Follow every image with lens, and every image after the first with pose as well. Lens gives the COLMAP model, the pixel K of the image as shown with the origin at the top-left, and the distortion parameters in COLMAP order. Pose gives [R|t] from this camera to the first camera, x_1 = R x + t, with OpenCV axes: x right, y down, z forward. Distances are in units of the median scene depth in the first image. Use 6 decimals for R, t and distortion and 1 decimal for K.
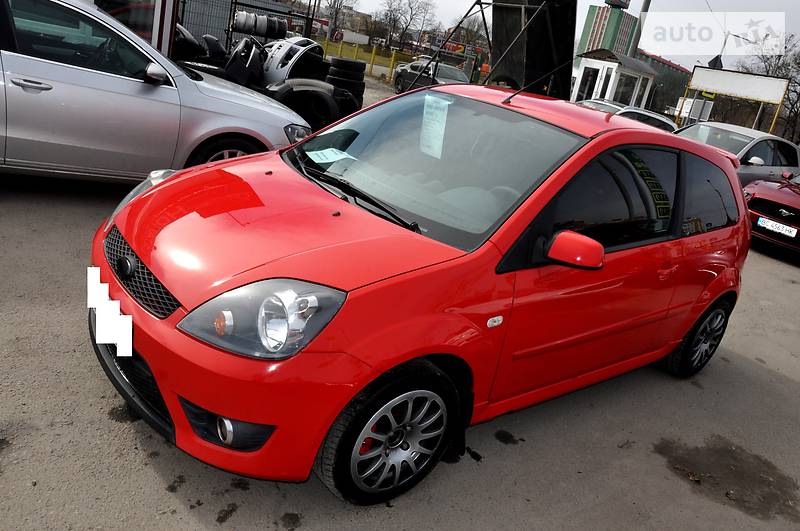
lens RADIAL K [[624.0, 0, 399.6], [0, 624.0, 265.1], [0, 0, 1]] dist [-0.160801, 0.126172]
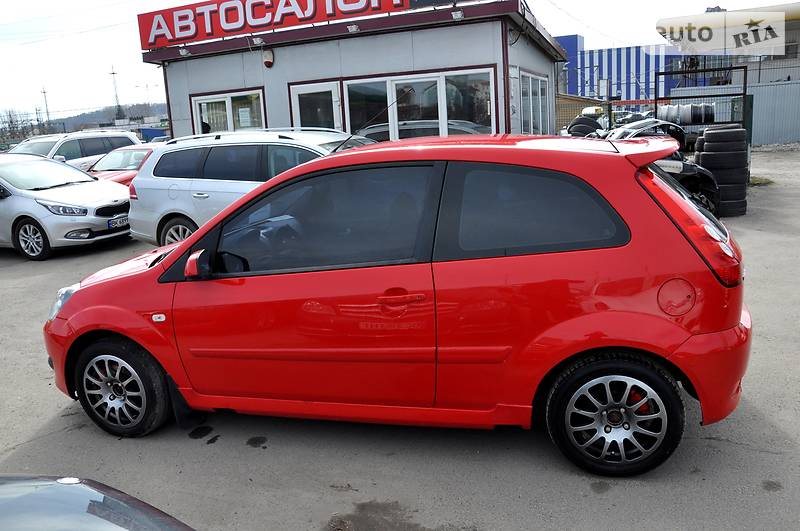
lens RADIAL K [[624.0, 0, 399.6], [0, 624.0, 265.1], [0, 0, 1]] dist [-0.160801, 0.126172]
pose [[0.563016, -0.062822, -0.824055, 1.597739], [-0.092848, 0.985986, -0.138603, 0.114137], [0.821214, 0.154548, 0.549293, 0.683150]]
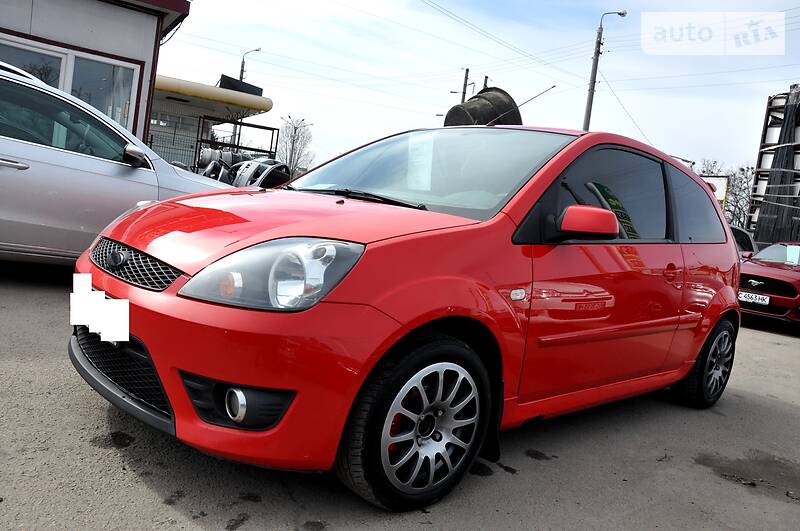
lens RADIAL K [[624.0, 0, 399.6], [0, 624.0, 265.1], [0, 0, 1]] dist [-0.160801, 0.126172]
pose [[0.995208, -0.073194, 0.064838, -0.082864], [0.086482, 0.968300, -0.234340, 0.254753], [-0.045630, 0.238824, 0.969990, 0.088909]]
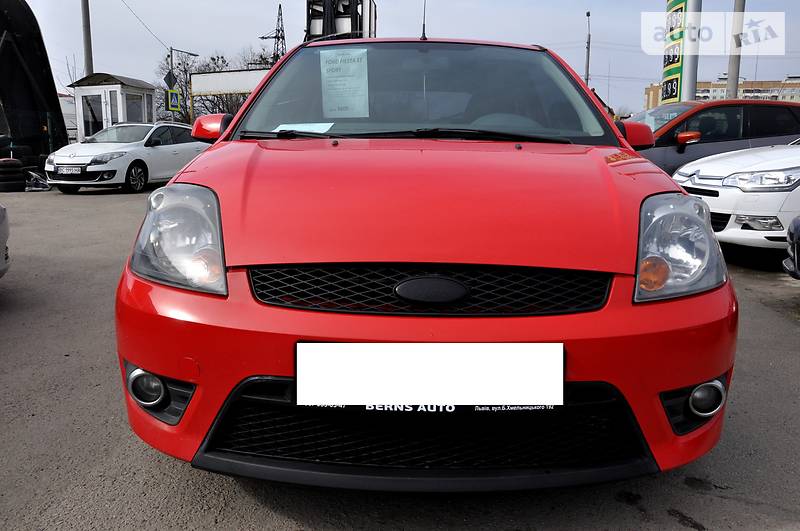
lens RADIAL K [[624.0, 0, 399.6], [0, 624.0, 265.1], [0, 0, 1]] dist [-0.160801, 0.126172]
pose [[0.625926, -0.340968, 0.701397, -0.834193], [0.375072, 0.920133, 0.112587, -0.090831], [-0.683767, 0.192604, 0.703823, 0.595292]]
